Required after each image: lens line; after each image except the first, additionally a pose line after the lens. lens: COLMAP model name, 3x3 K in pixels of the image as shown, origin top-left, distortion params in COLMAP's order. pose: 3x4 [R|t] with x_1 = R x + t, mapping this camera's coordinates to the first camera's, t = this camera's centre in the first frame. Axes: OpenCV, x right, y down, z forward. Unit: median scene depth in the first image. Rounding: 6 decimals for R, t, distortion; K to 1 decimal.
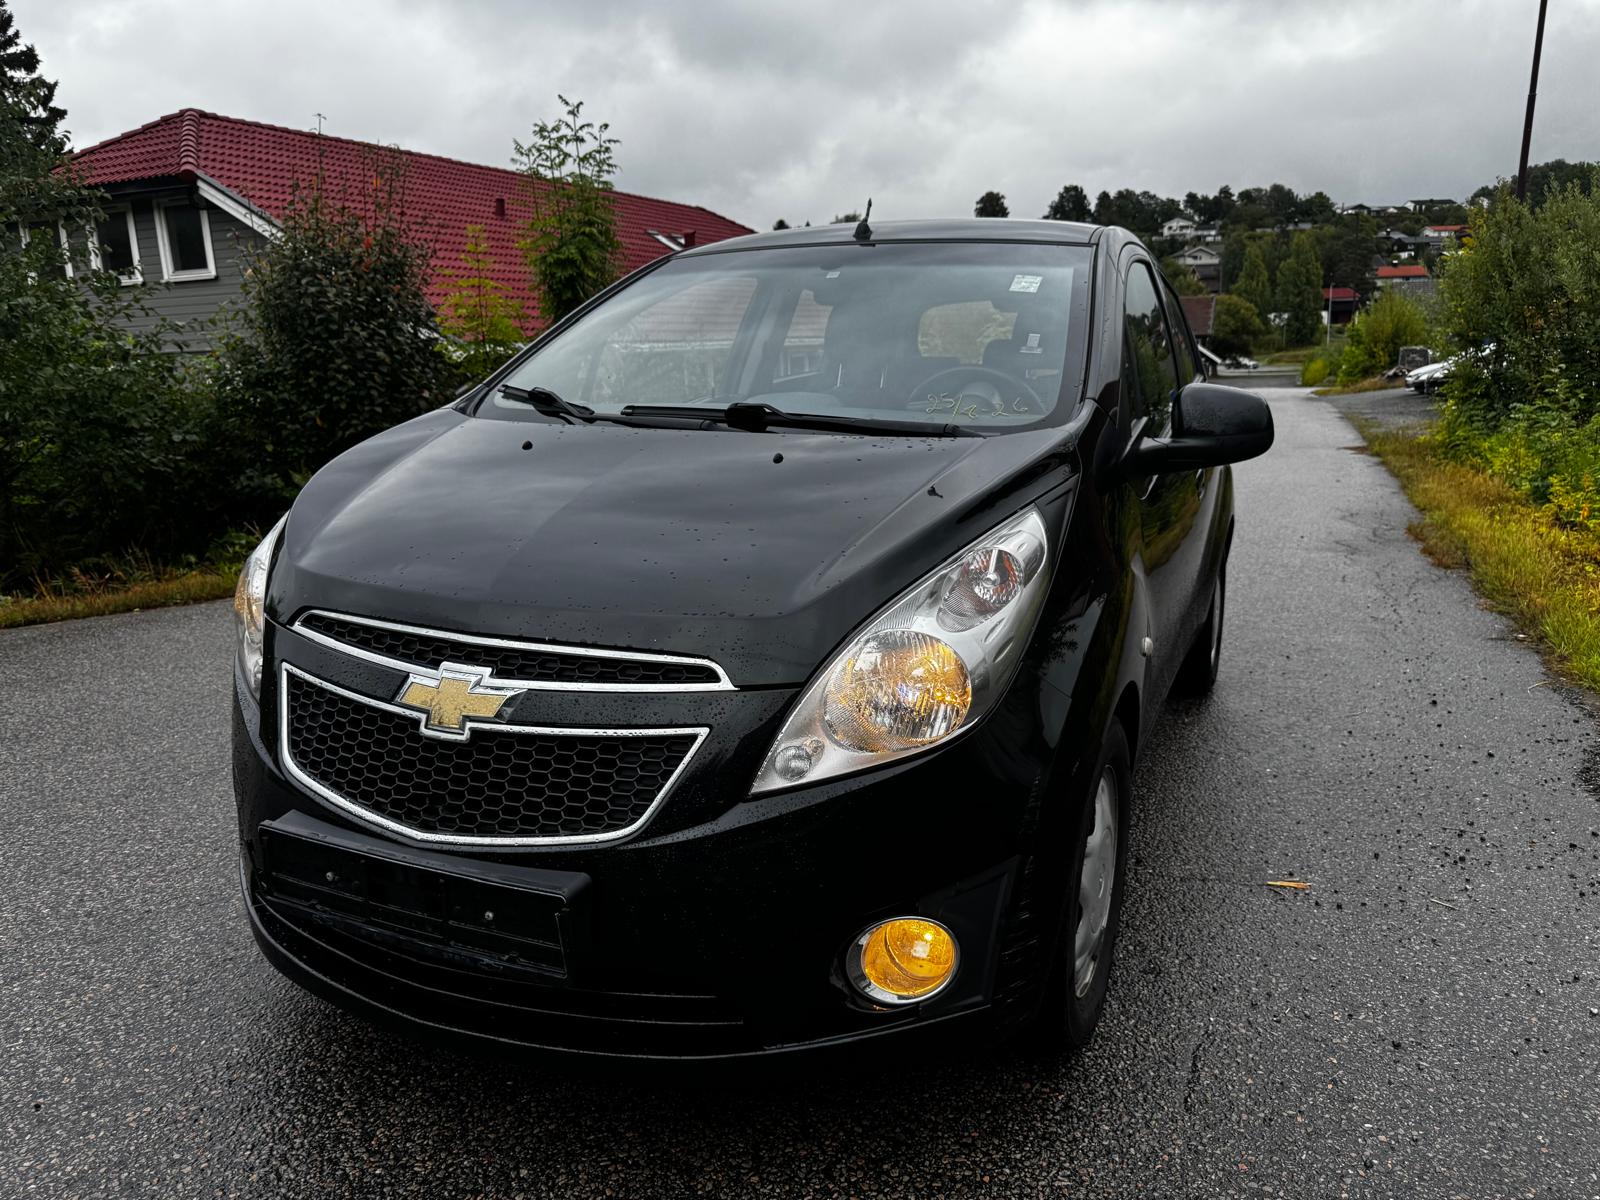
lens RADIAL K [[1153.3, 0, 790.9], [0, 1153.3, 622.6], [0, 0, 1]] dist [0.019915, -0.025629]
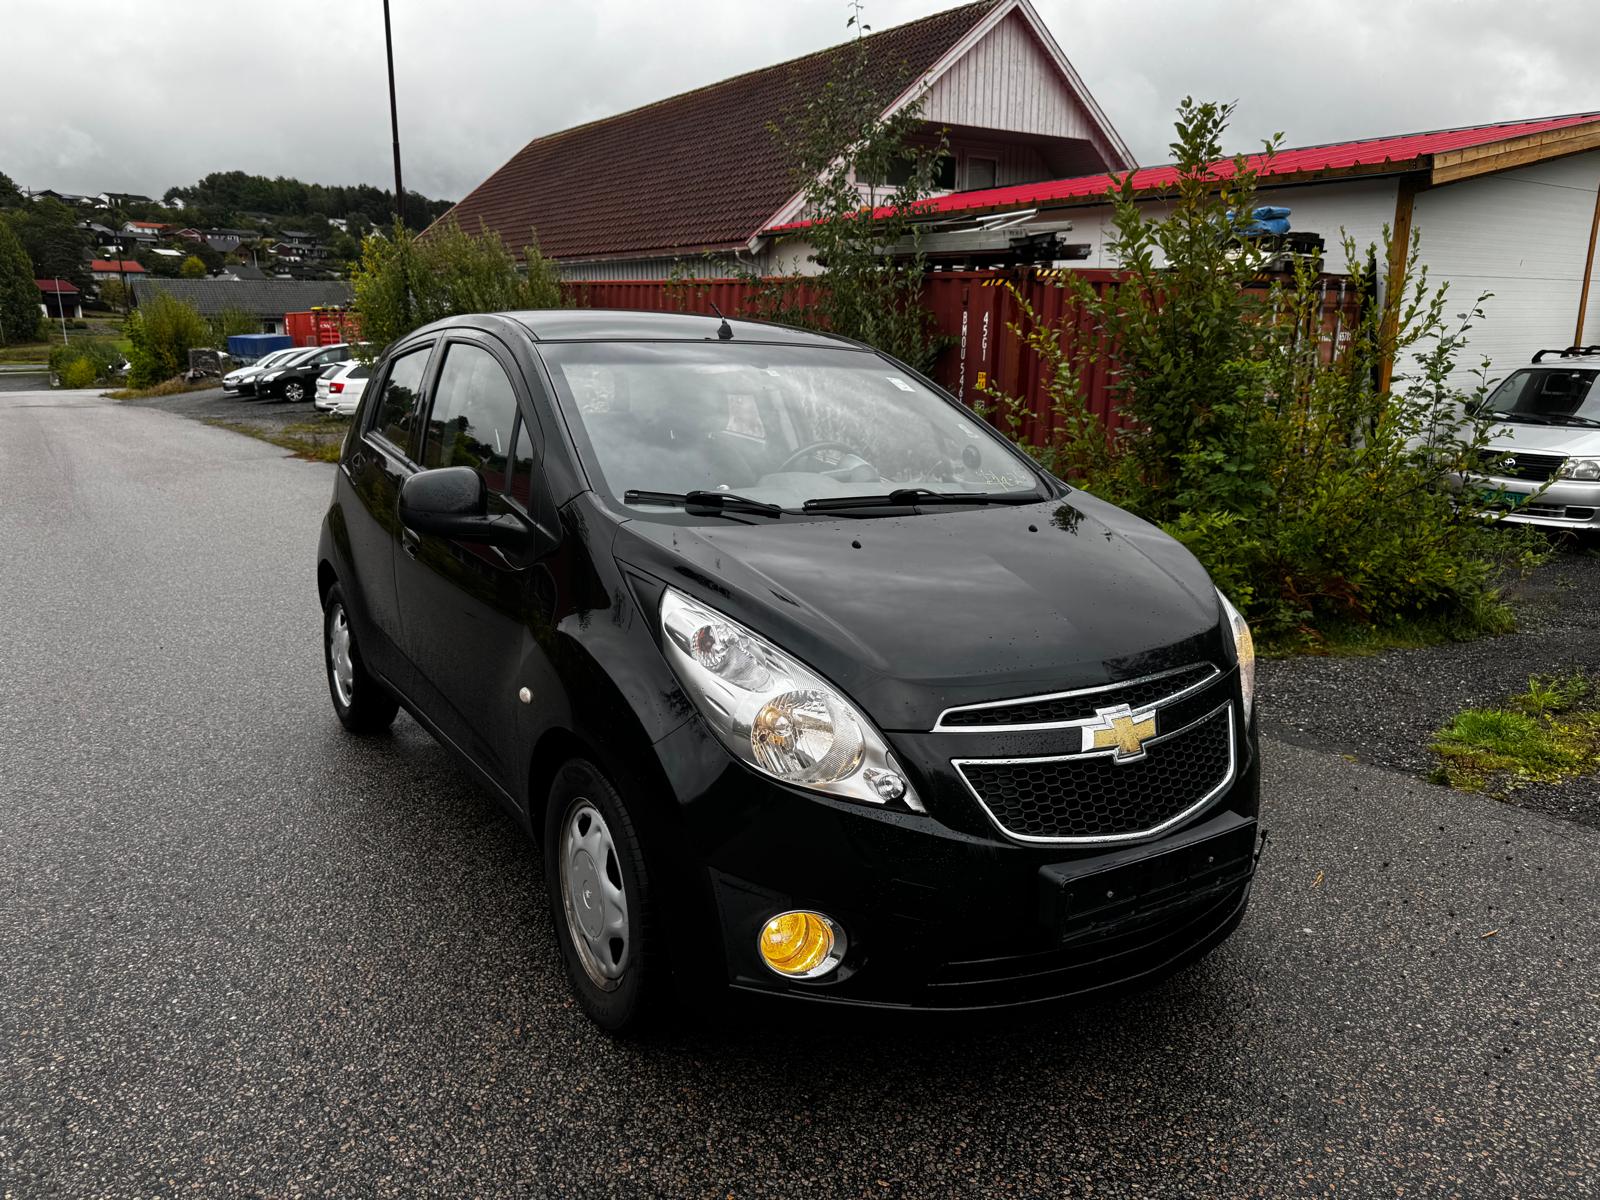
lens RADIAL K [[1153.3, 0, 814.1], [0, 1153.3, 615.3], [0, 0, 1]] dist [0.019915, -0.025629]
pose [[0.532503, -0.177785, 0.827546, -0.308458], [0.179866, 0.979131, 0.094612, -0.051080], [-0.827096, 0.098467, 0.553368, 0.104767]]
